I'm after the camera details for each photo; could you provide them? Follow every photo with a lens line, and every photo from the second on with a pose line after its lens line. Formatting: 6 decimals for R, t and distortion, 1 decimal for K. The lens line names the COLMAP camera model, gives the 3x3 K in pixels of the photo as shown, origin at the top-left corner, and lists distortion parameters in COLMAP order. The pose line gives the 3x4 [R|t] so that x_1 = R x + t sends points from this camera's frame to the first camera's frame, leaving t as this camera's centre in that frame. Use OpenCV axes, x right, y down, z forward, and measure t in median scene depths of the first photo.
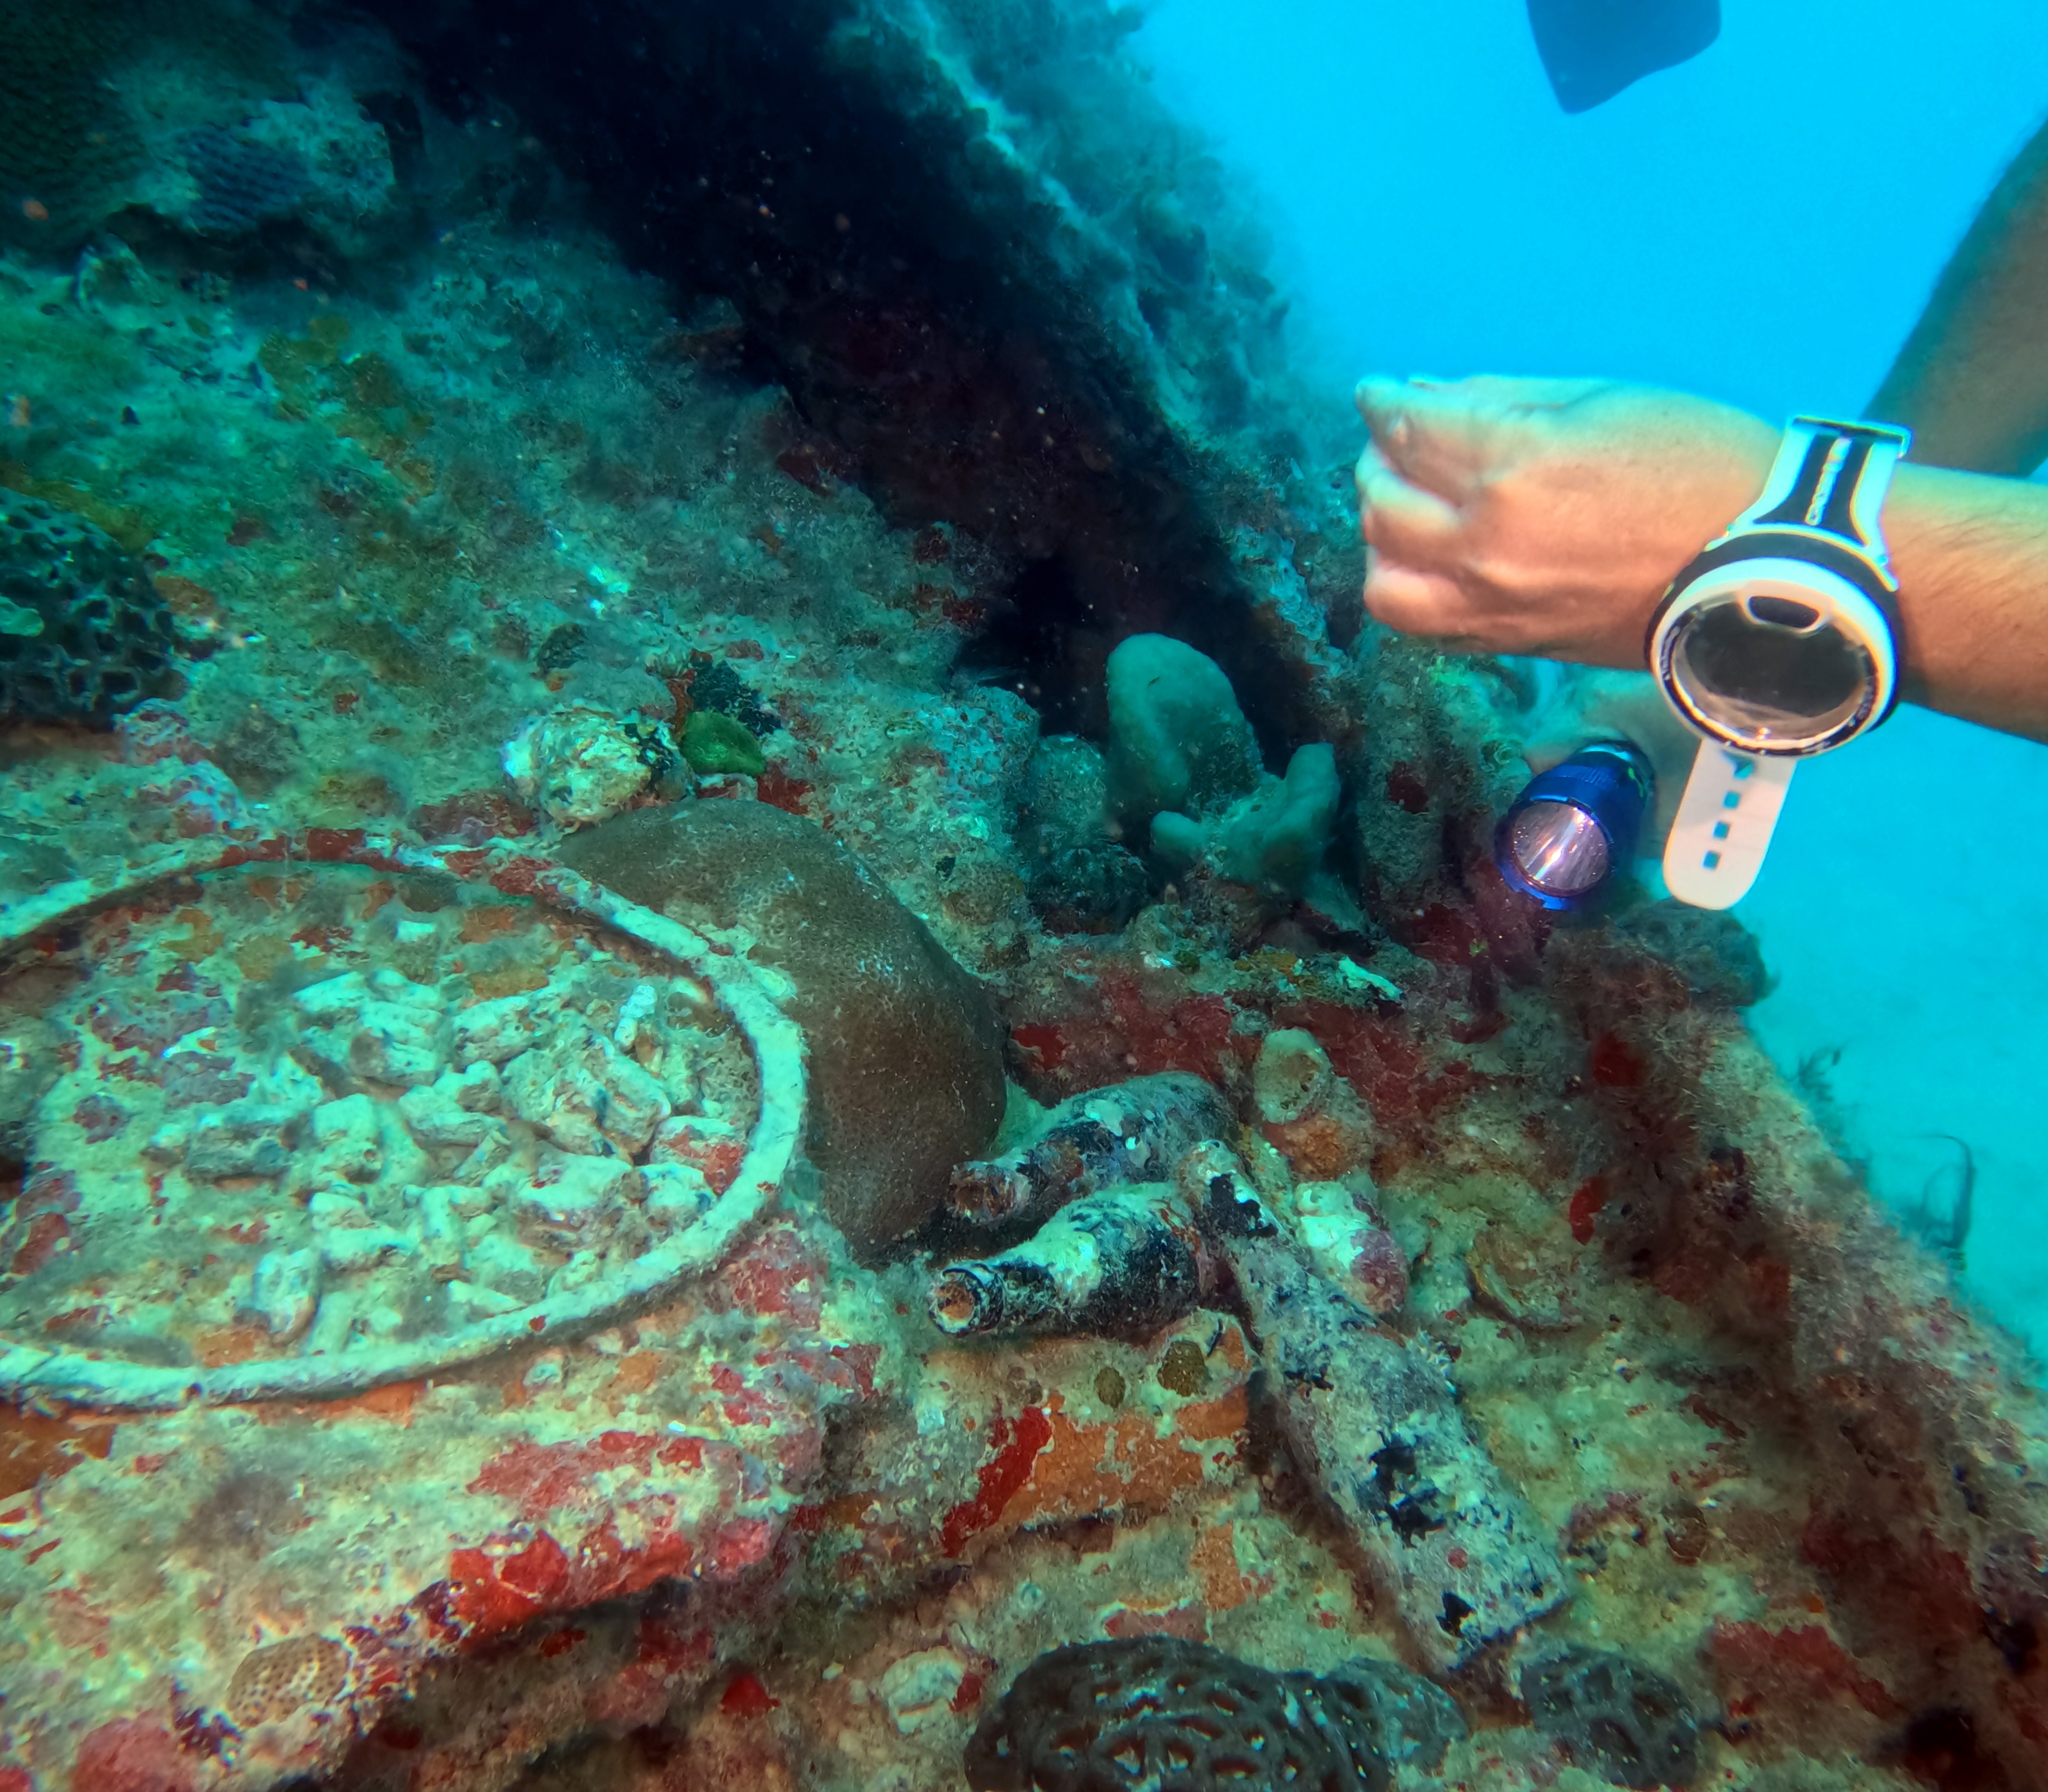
lens RADIAL K [[1720.2, 0, 1024.0], [0, 1720.2, 896.0], [0, 0, 1]] dist [-0.110502, 0.147200]
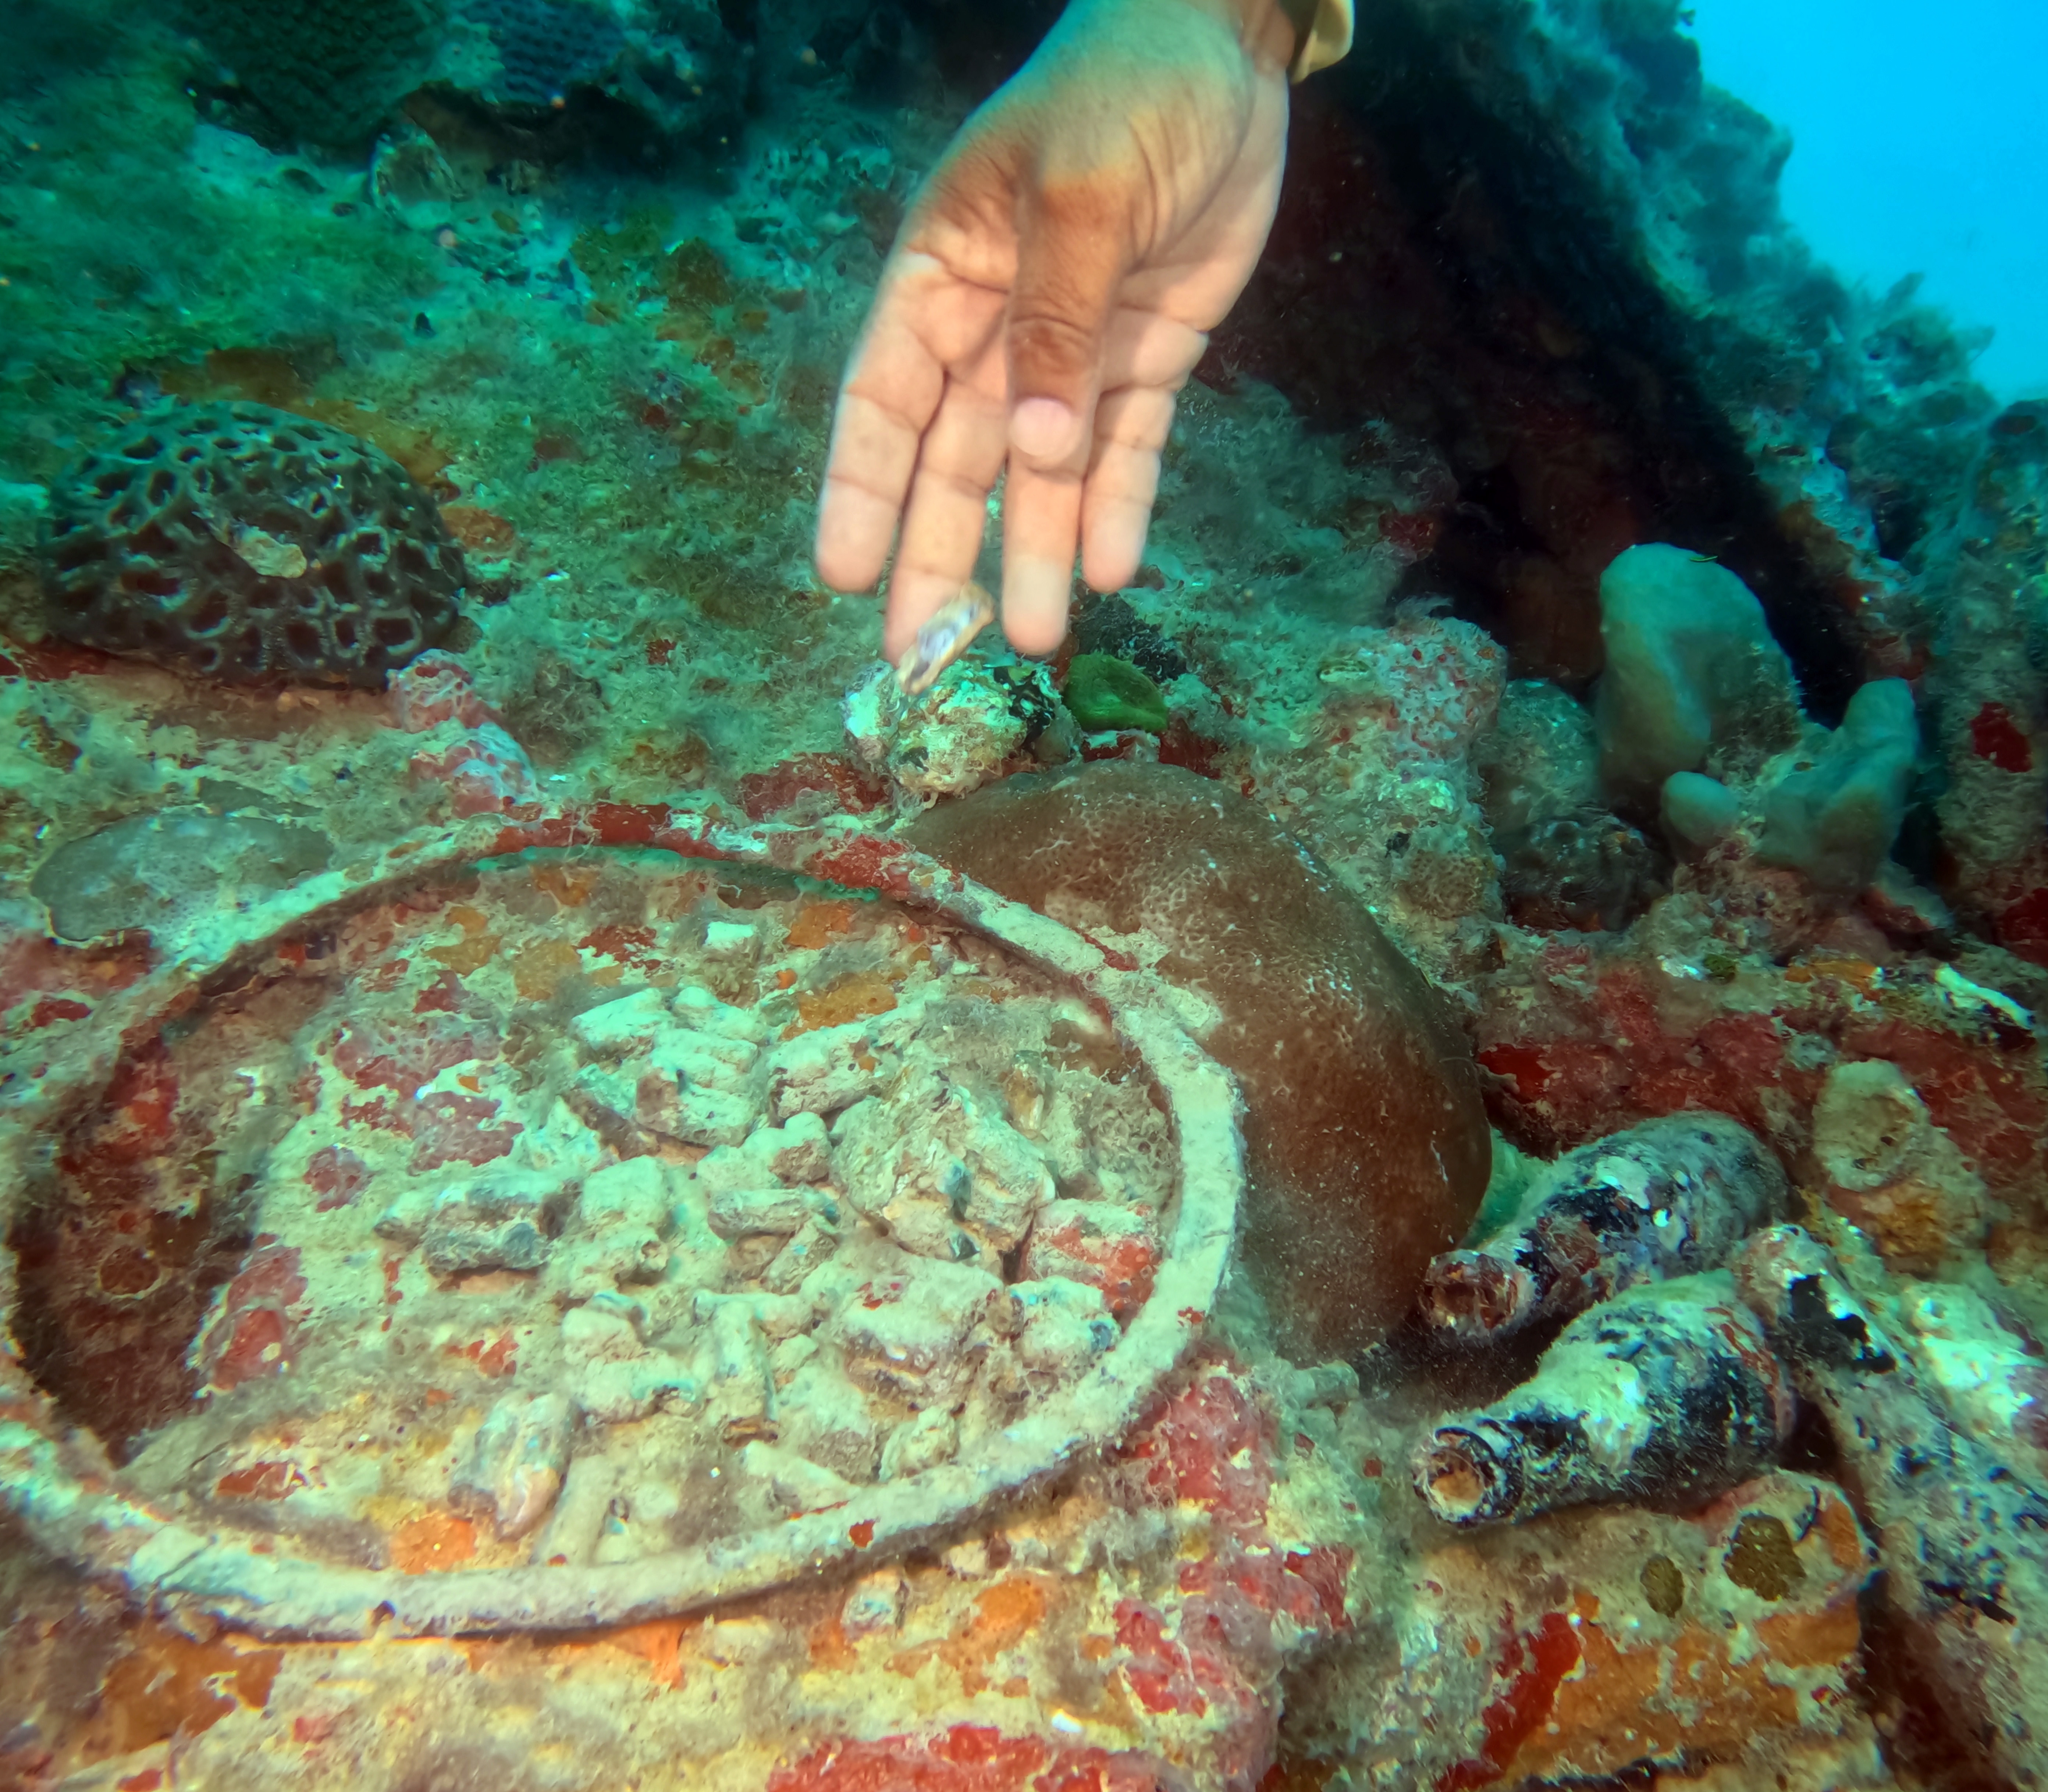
lens RADIAL K [[1720.2, 0, 1024.0], [0, 1720.2, 896.0], [0, 0, 1]] dist [-0.110502, 0.147200]
pose [[0.976539, 0.001001, -0.215337, -0.056018], [0.002857, 0.999841, 0.017607, -0.010487], [0.215320, -0.017809, 0.976381, 0.258465]]
